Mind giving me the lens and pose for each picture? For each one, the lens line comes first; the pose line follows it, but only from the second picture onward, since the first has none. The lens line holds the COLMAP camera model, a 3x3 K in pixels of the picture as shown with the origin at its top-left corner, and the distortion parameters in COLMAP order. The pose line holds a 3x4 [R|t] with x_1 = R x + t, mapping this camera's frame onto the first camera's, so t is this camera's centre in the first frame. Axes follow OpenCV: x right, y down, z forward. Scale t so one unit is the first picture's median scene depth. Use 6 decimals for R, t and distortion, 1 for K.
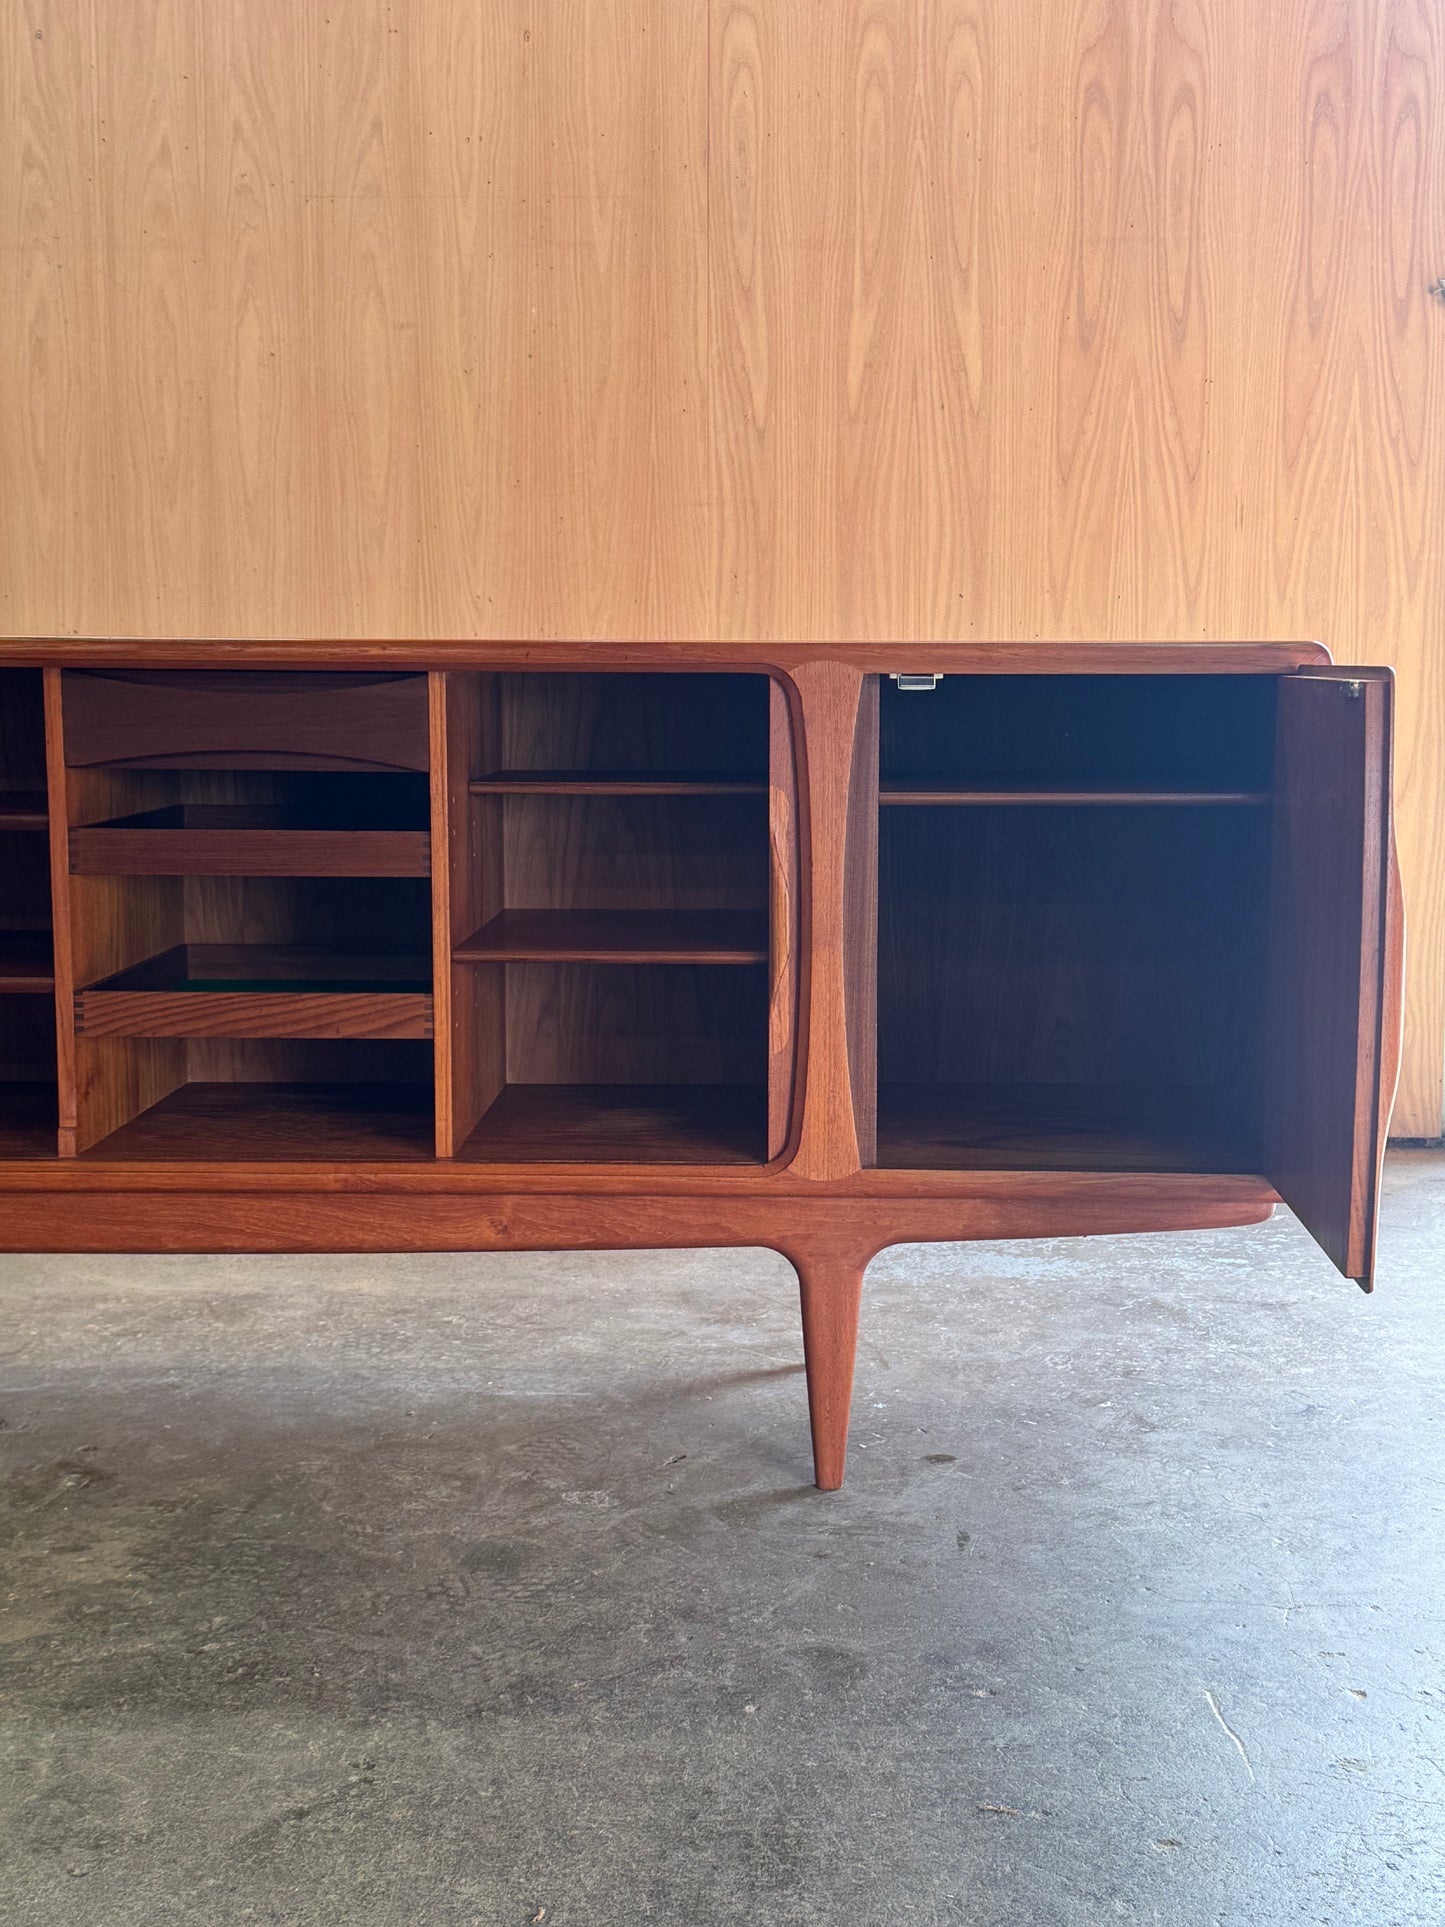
lens RADIAL K [[2473.2, 0, 746.6], [0, 2473.2, 976.7], [0, 0, 1]] dist [0.104117, 0.000000]
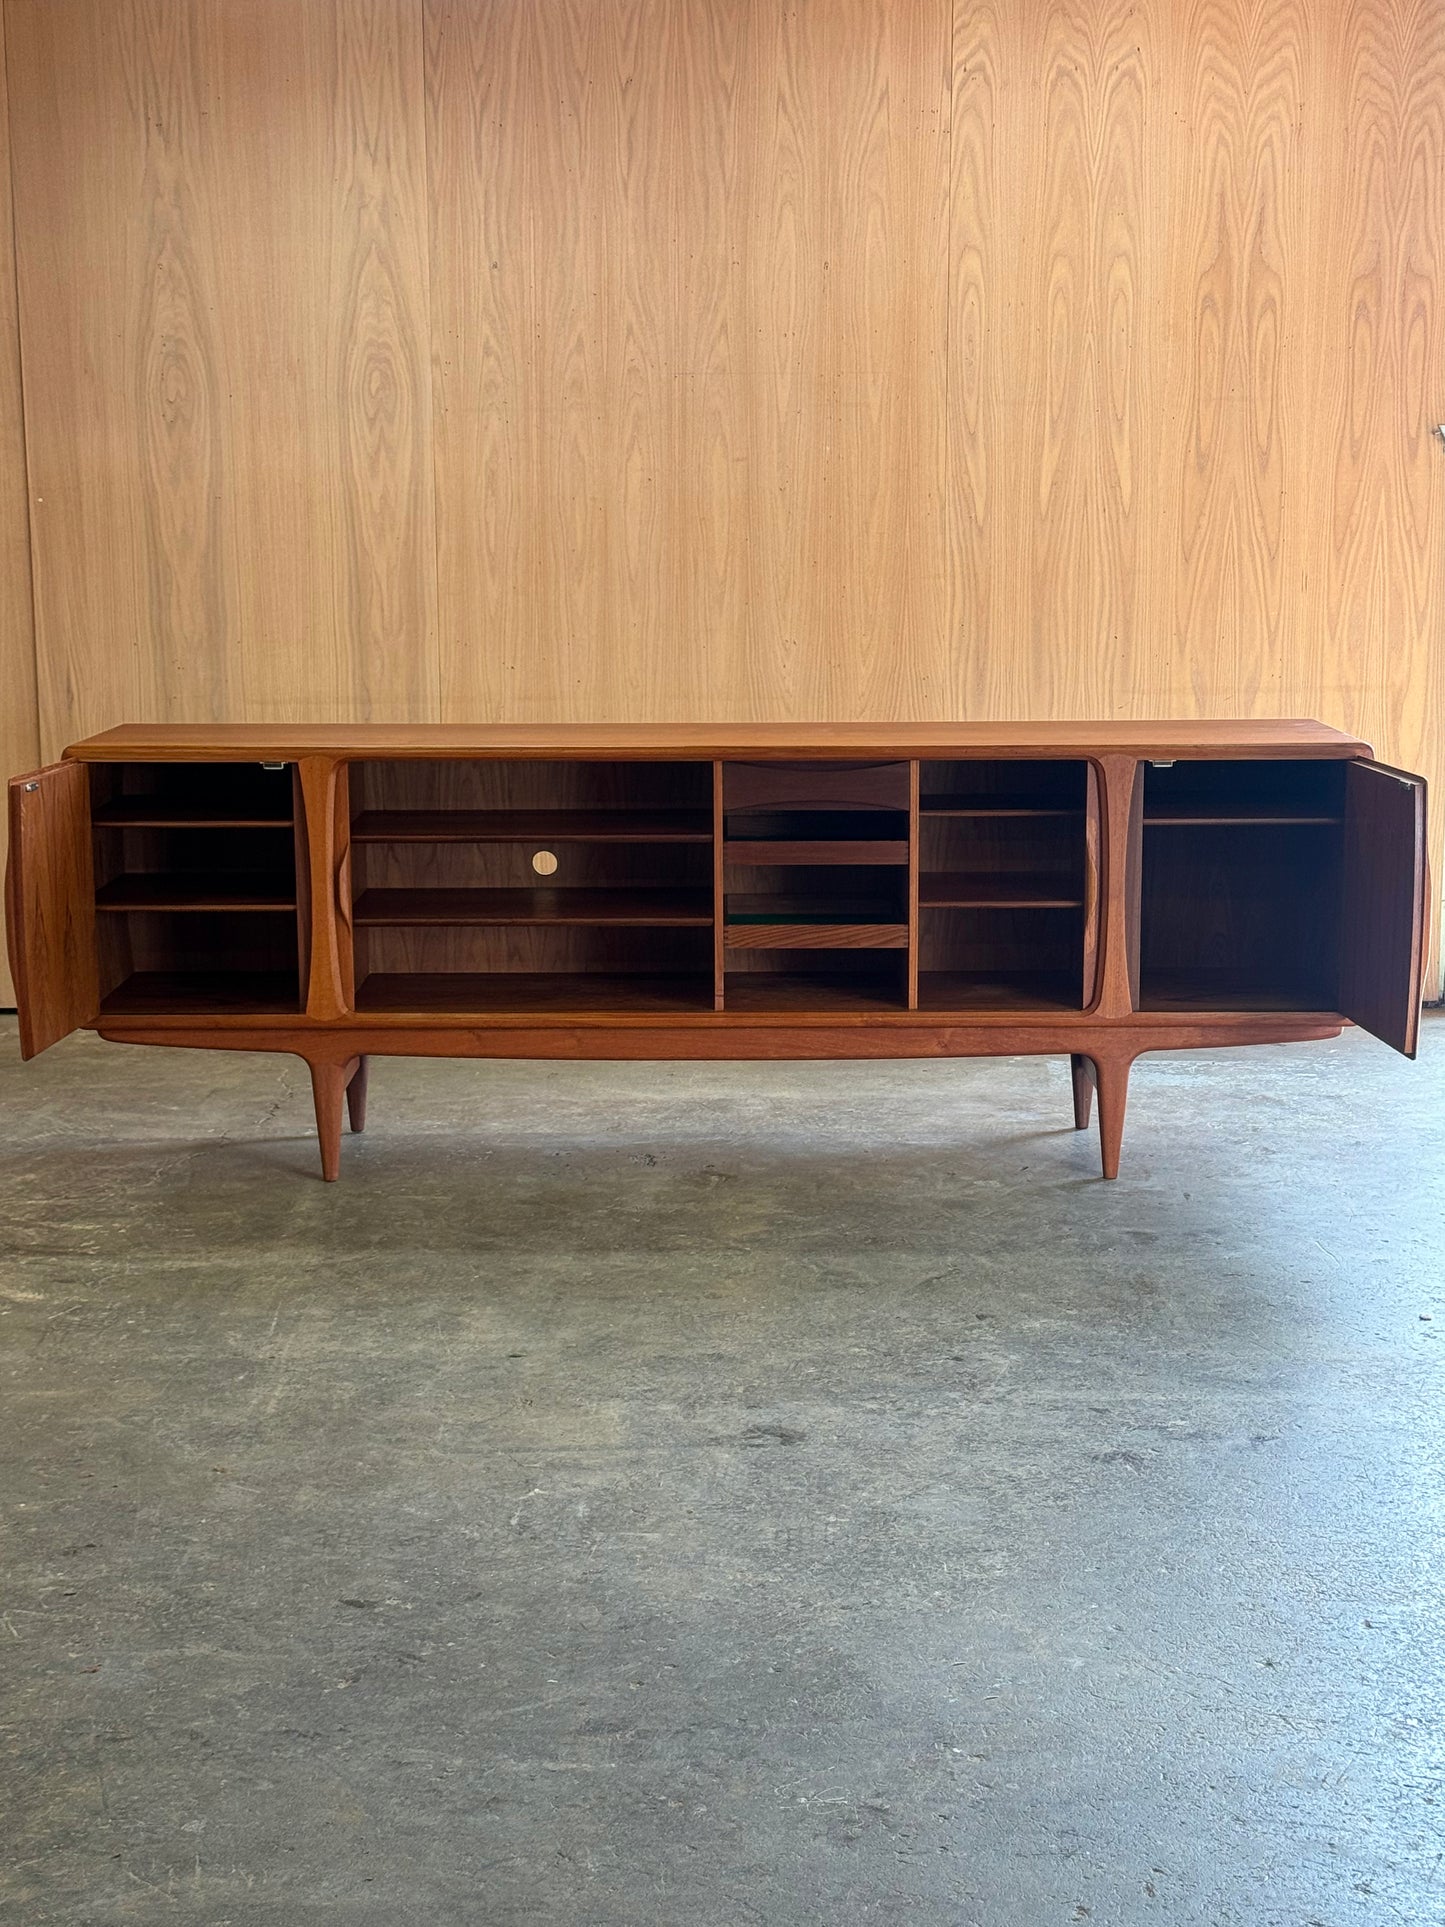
lens RADIAL K [[2977.2, 0, 716.2], [0, 2977.2, 1064.3], [0, 0, 1]] dist [0.133716, 0.000000]
pose [[0.999512, -0.012704, 0.028527, -0.207239], [0.010637, 0.997387, 0.071459, -0.031203], [-0.029360, -0.071121, 0.997036, -0.793877]]
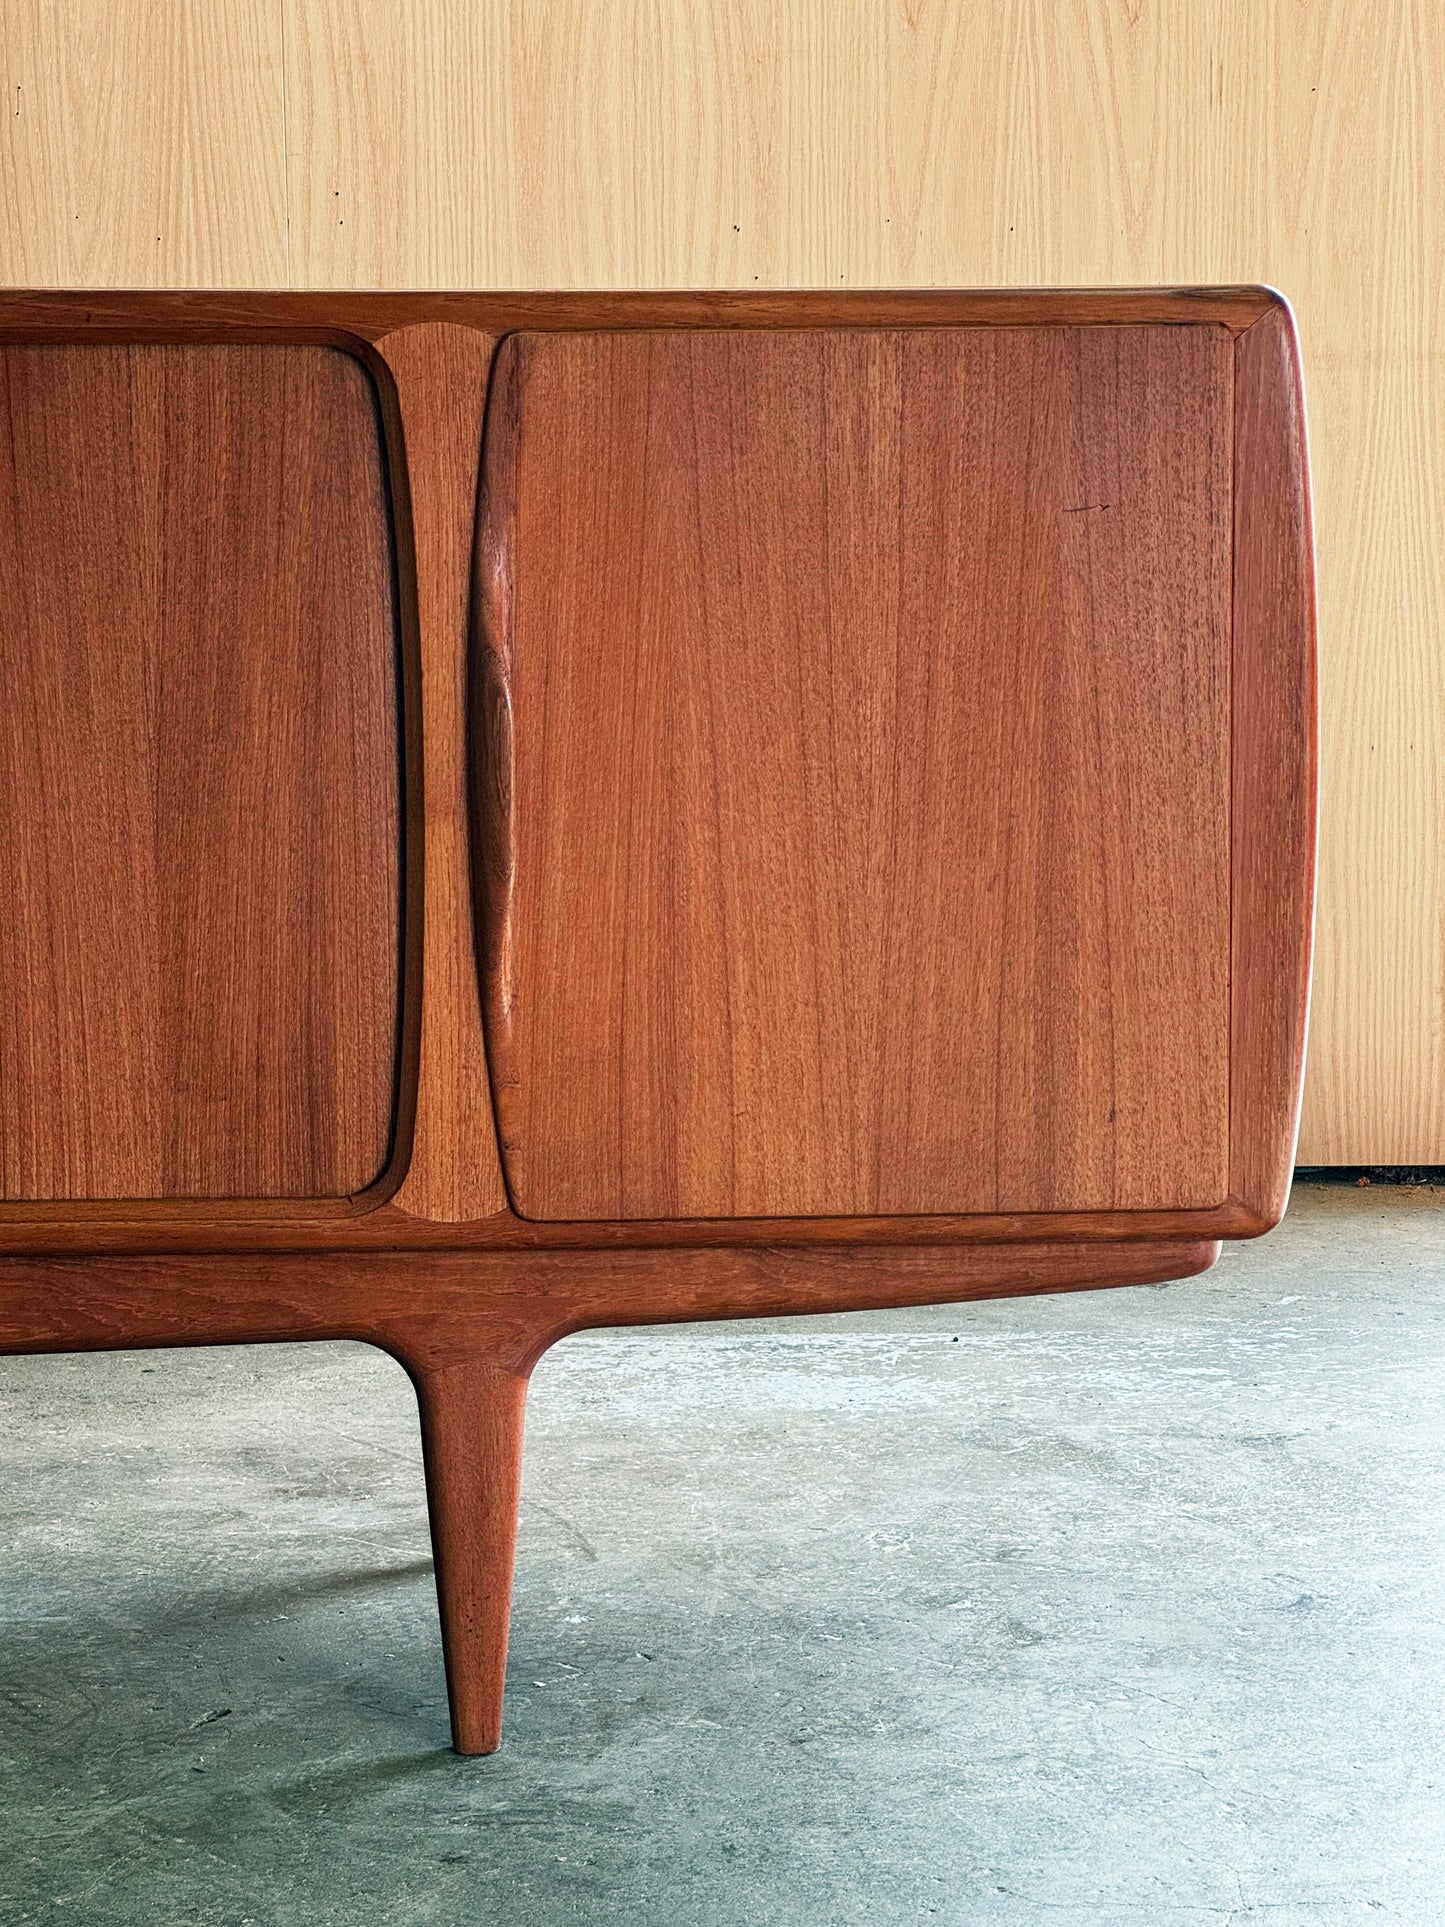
lens RADIAL K [[4522.1, 0, 782.4], [0, 4522.1, 1004.1], [0, 0, 1]] dist [0.191383, 0.000000]
pose [[0.997269, -0.018645, 0.071461, 0.019690], [0.017834, 0.999769, 0.011971, 0.011772], [-0.071668, -0.010664, 0.997372, -0.040527]]
